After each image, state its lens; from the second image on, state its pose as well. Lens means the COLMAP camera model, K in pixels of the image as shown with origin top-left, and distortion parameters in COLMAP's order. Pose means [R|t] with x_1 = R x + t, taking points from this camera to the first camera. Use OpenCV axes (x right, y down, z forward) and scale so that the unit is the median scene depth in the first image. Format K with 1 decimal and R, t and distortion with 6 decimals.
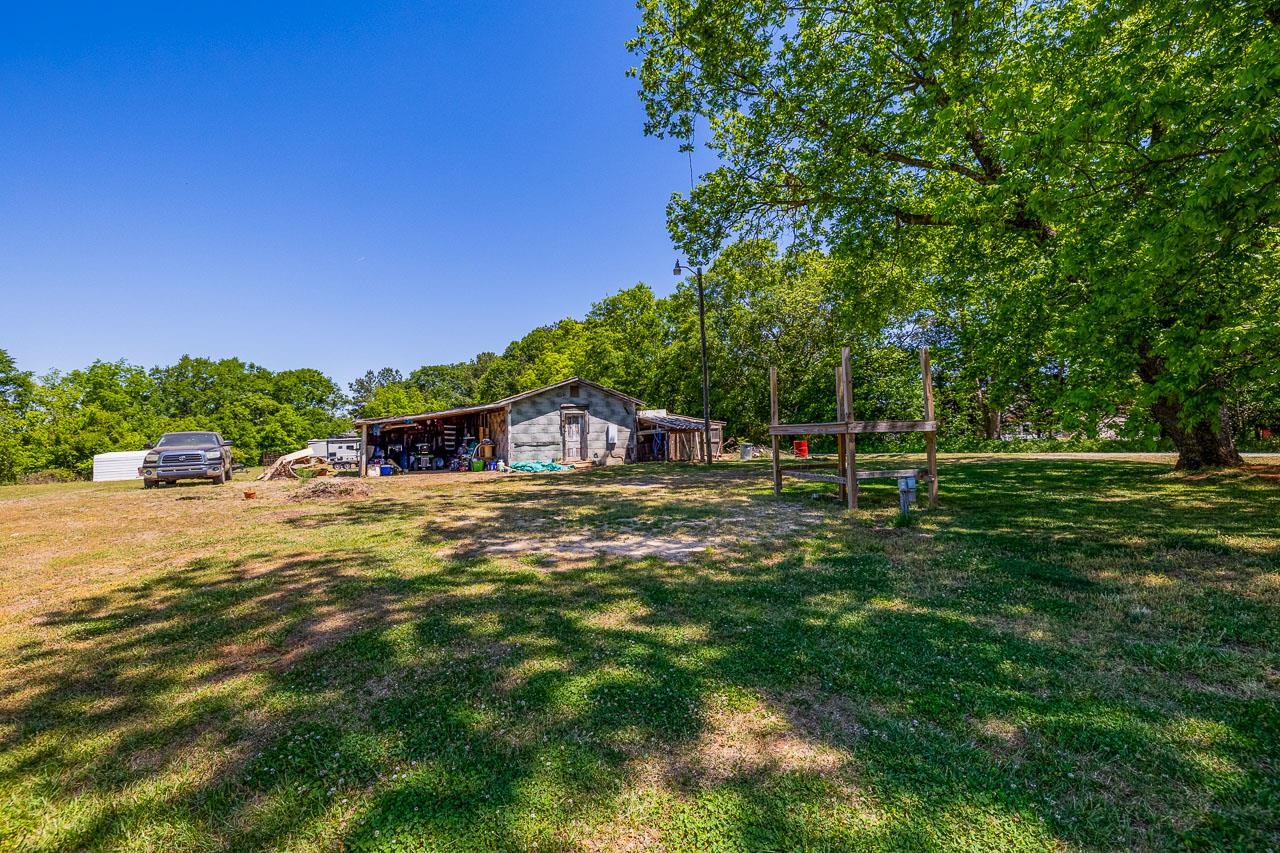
lens RADIAL K [[537.0, 0, 640.0], [0, 537.0, 426.5], [0, 0, 1]] dist [0.000542, 0.000113]
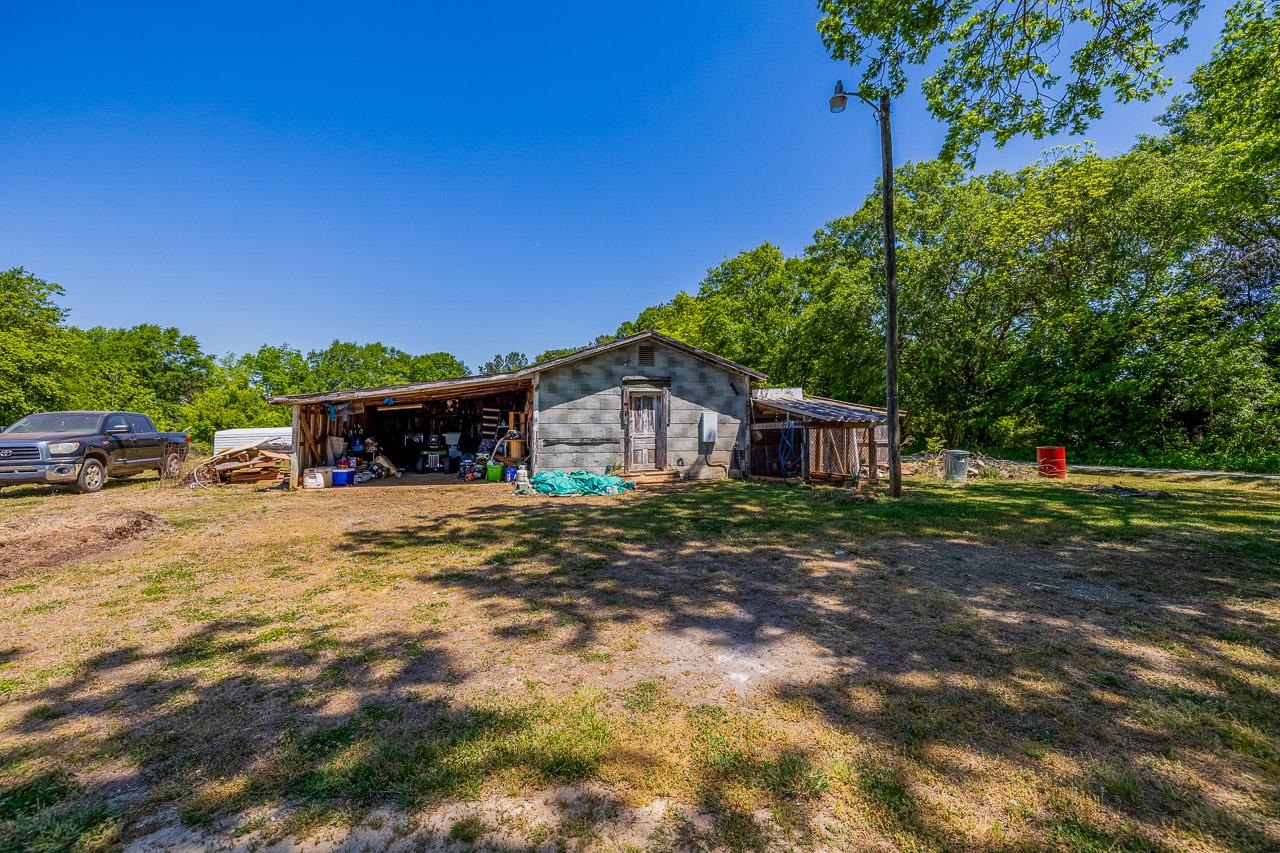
lens RADIAL K [[537.0, 0, 640.0], [0, 537.0, 426.5], [0, 0, 1]] dist [0.000542, 0.000113]
pose [[0.974590, 0.025206, -0.222576, 0.006915], [-0.019330, 0.999406, 0.028537, -0.002648], [0.223163, -0.023509, 0.974498, 0.395805]]
